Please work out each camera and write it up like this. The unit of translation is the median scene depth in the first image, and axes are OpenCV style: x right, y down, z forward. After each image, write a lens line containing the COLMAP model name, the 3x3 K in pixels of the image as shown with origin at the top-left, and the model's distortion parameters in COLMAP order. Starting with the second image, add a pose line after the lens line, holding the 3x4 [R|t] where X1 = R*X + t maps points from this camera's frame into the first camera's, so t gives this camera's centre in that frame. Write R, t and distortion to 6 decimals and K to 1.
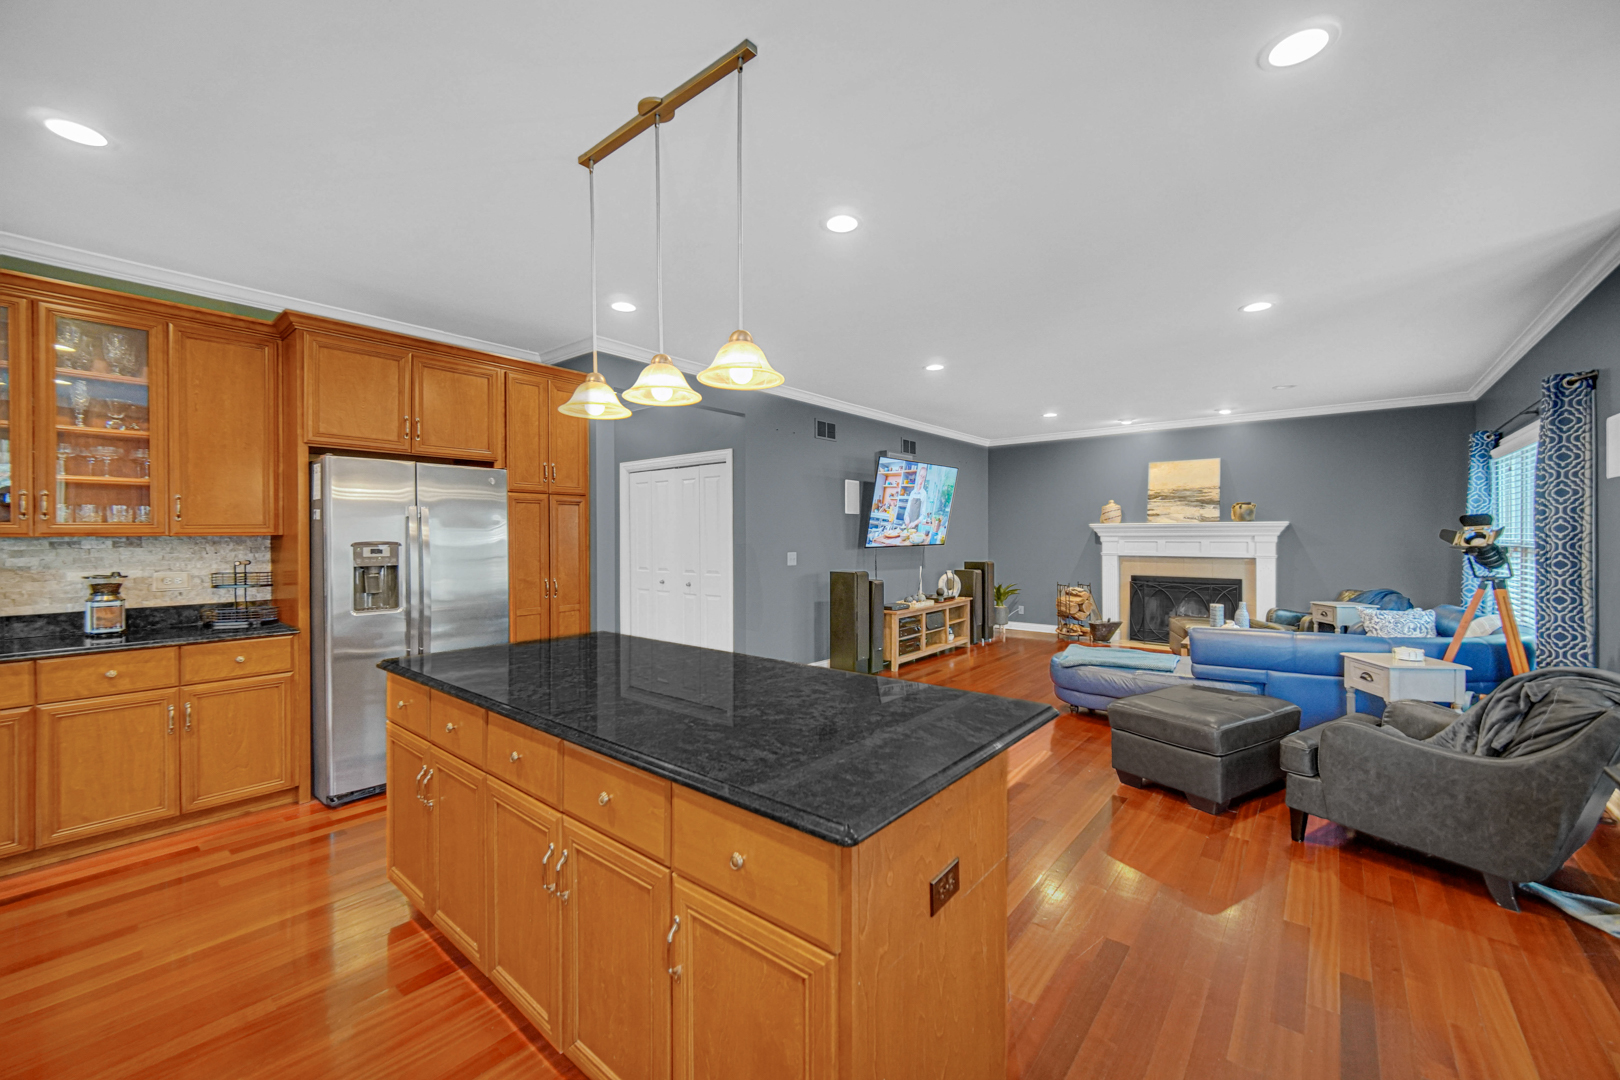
lens RADIAL K [[635.4, 0, 809.3], [0, 635.4, 535.7], [0, 0, 1]] dist [0.000675, 0.000101]
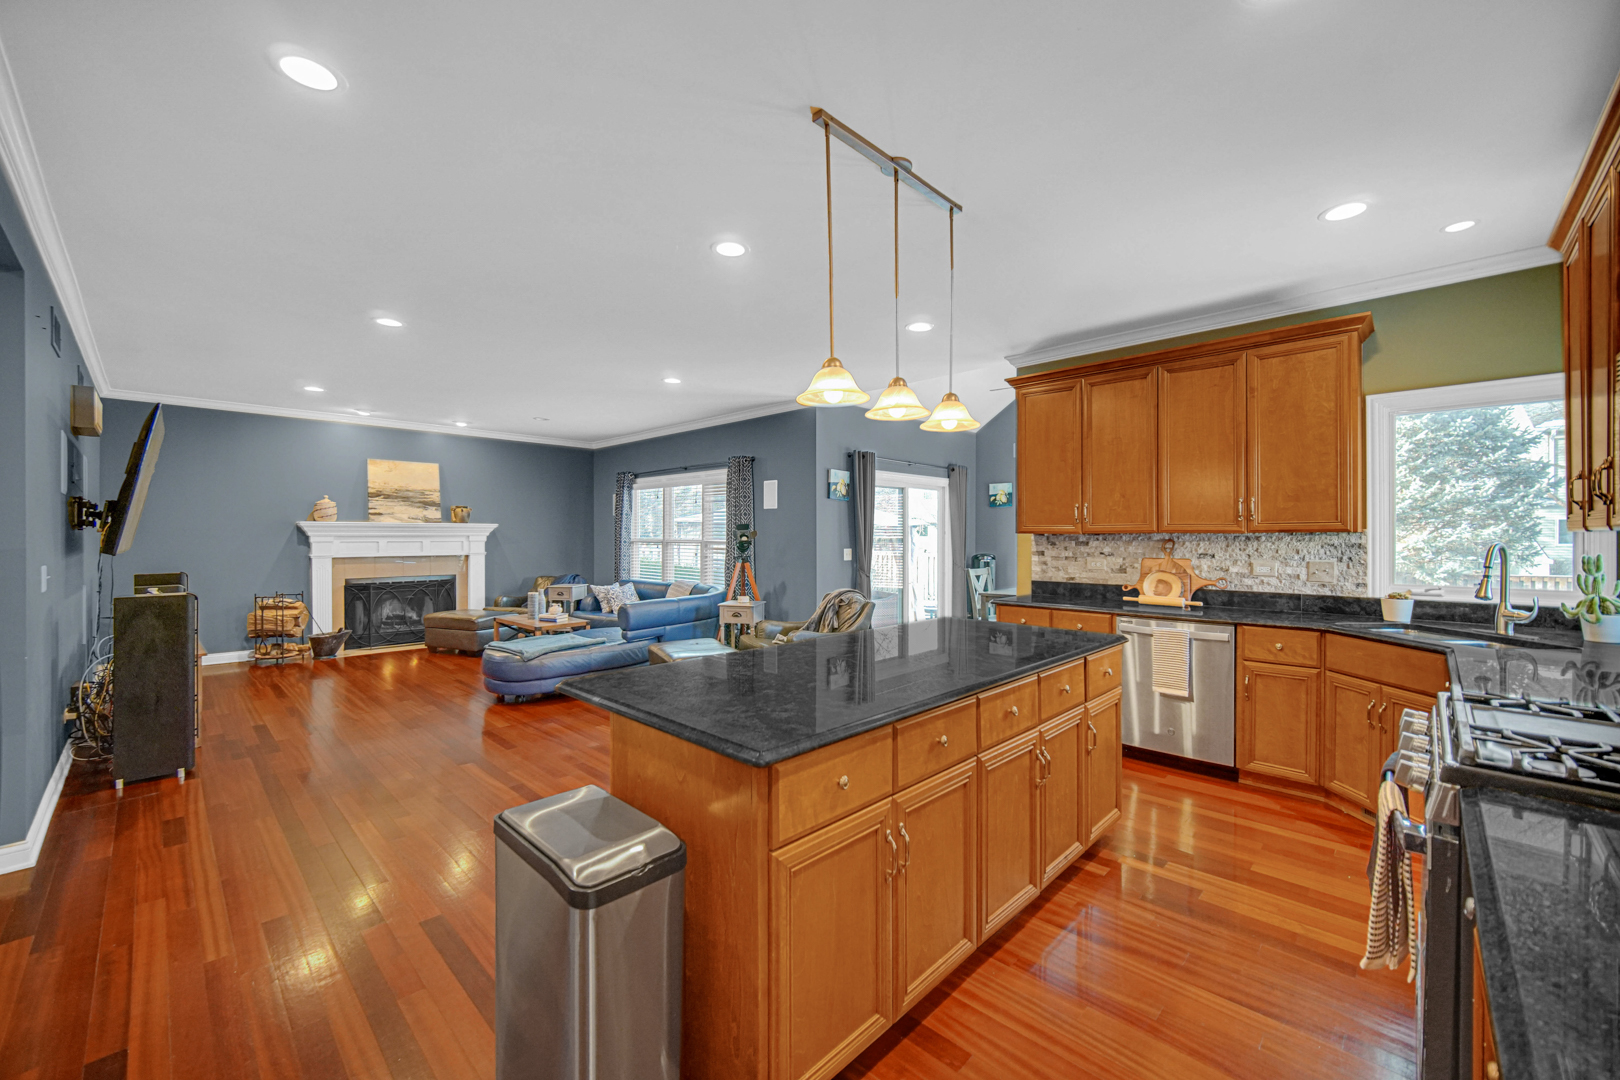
lens RADIAL K [[635.4, 0, 812.2], [0, 635.4, 539.2], [0, 0, 1]] dist [0.000675, 0.000101]
pose [[0.090816, -0.001851, 0.995866, -0.359042], [0.000226, 0.999998, 0.001838, 0.003757], [-0.995868, 0.000059, 0.090816, 0.265033]]
